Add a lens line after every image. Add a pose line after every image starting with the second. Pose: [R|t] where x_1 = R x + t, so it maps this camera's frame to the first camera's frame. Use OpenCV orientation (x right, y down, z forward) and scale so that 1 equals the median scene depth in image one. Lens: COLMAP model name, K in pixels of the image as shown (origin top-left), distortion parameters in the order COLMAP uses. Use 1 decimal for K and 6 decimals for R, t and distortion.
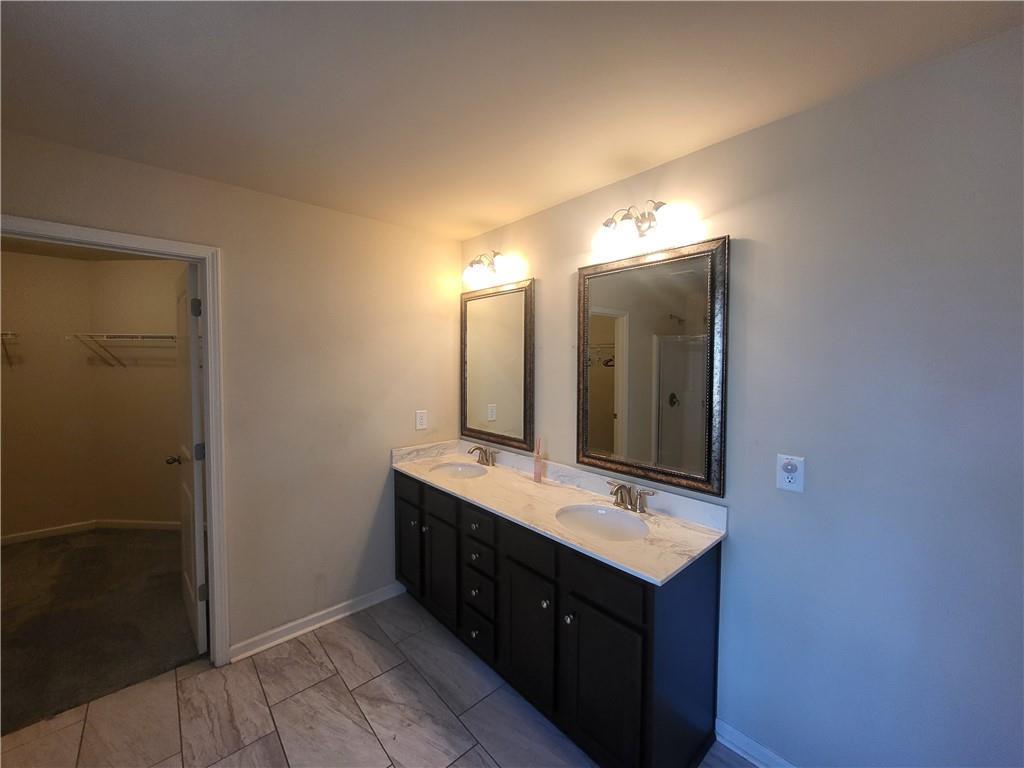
lens RADIAL K [[401.5, 0, 503.7], [0, 401.5, 373.5], [0, 0, 1]] dist [-0.002901, -0.000819]
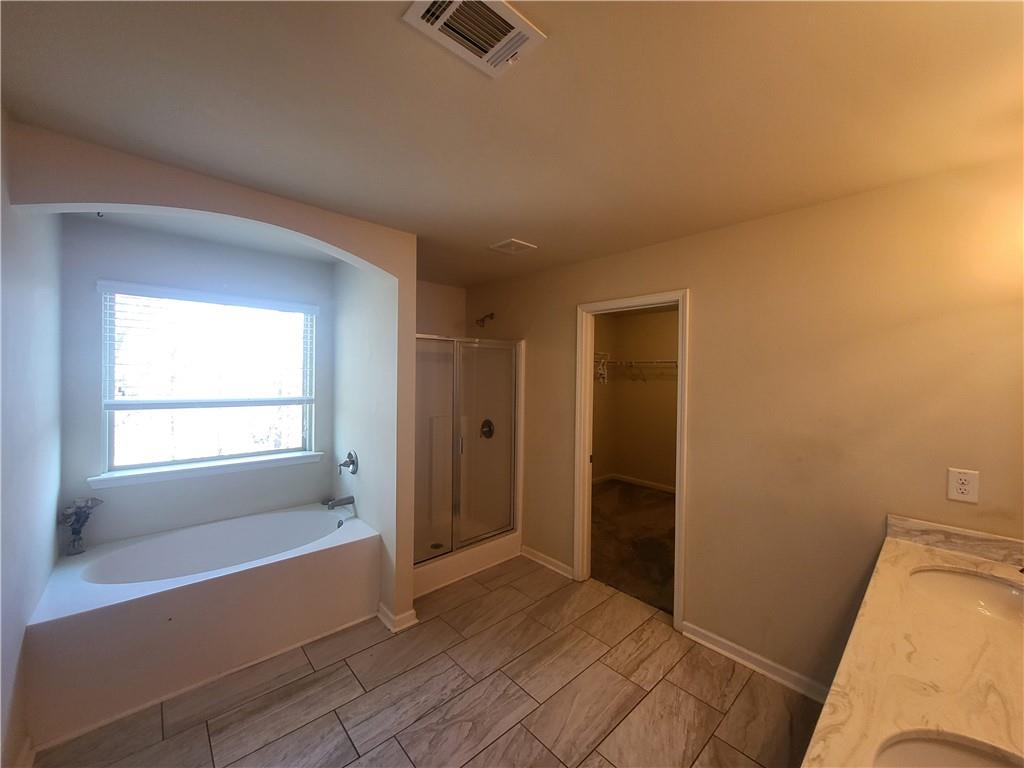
lens RADIAL K [[401.5, 0, 507.8], [0, 401.5, 375.4], [0, 0, 1]] dist [-0.002901, -0.000819]
pose [[0.006414, 0.002380, -0.999977, 0.499416], [-0.039596, 0.999214, 0.002124, -0.026906], [0.999195, 0.039582, 0.006503, 0.438039]]
